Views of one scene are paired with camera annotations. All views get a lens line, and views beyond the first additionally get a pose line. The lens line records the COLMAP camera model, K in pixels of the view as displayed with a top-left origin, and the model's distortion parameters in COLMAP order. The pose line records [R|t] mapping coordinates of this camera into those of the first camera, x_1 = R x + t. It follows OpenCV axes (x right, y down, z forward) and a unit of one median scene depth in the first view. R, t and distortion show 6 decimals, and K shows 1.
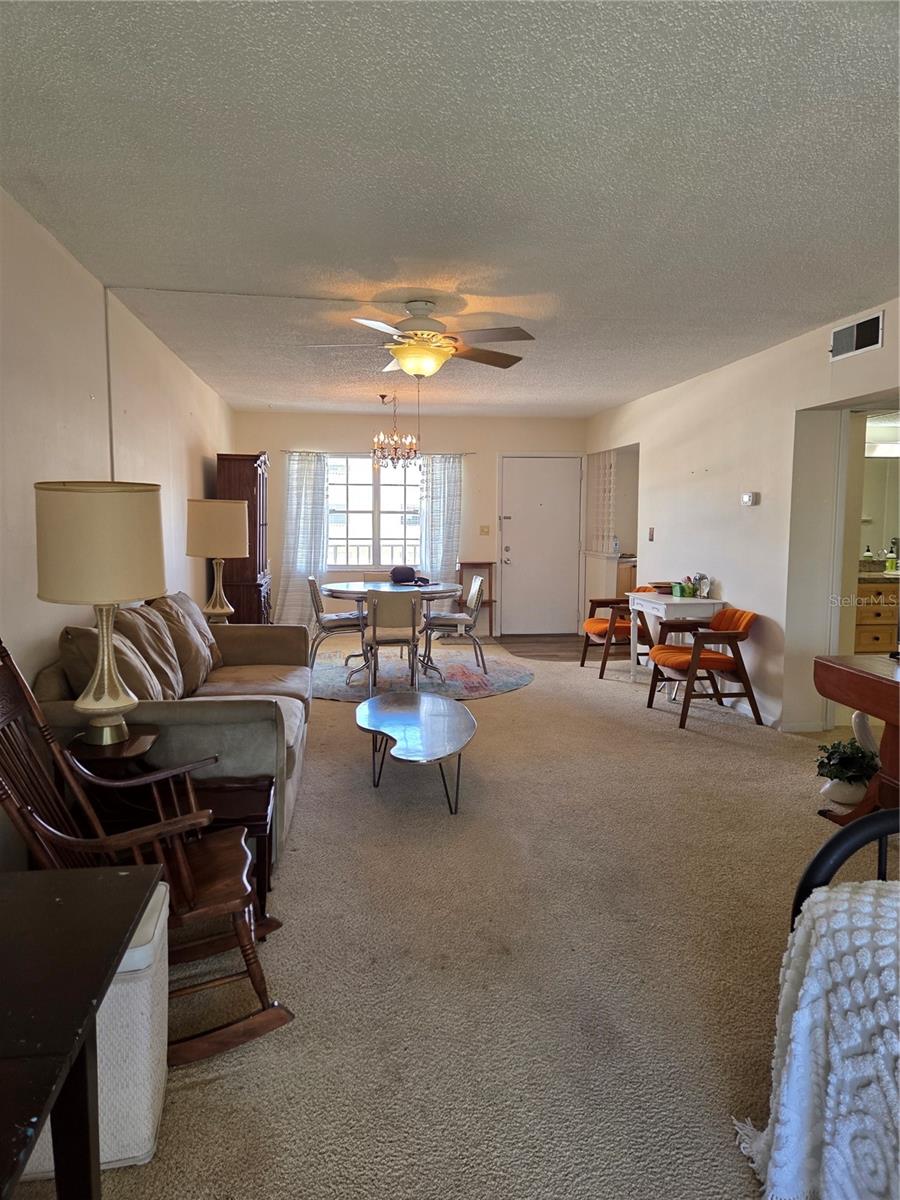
lens RADIAL K [[803.2, 0, 441.4], [0, 803.2, 589.1], [0, 0, 1]] dist [0.075145, -0.064769]
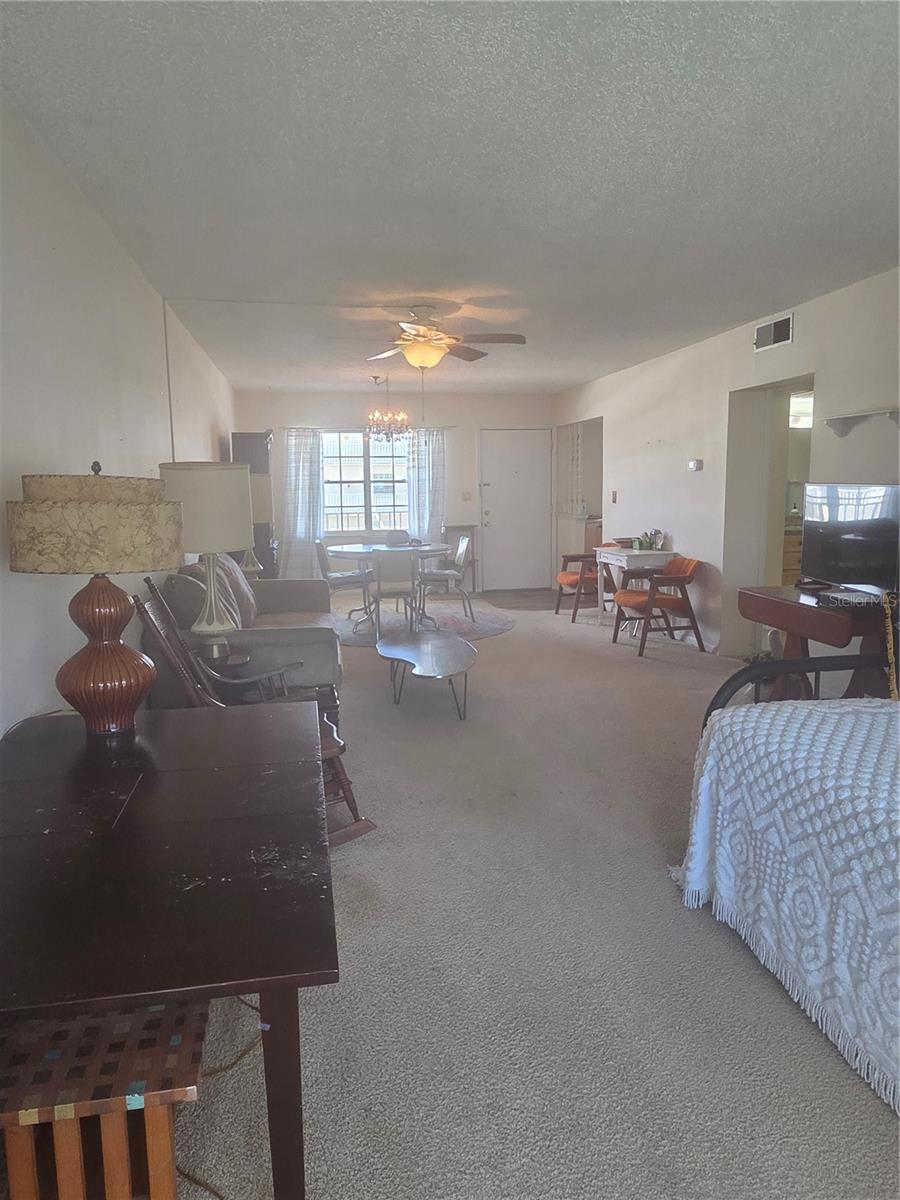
lens RADIAL K [[788.9, 0, 450.0], [0, 788.9, 600.0], [0, 0, 1]] dist [-0.002261, -0.000525]
pose [[0.998578, -0.025275, 0.046931, -0.034925], [0.022684, 0.998232, 0.054938, 0.013414], [-0.048237, -0.053795, 0.997386, -0.135287]]
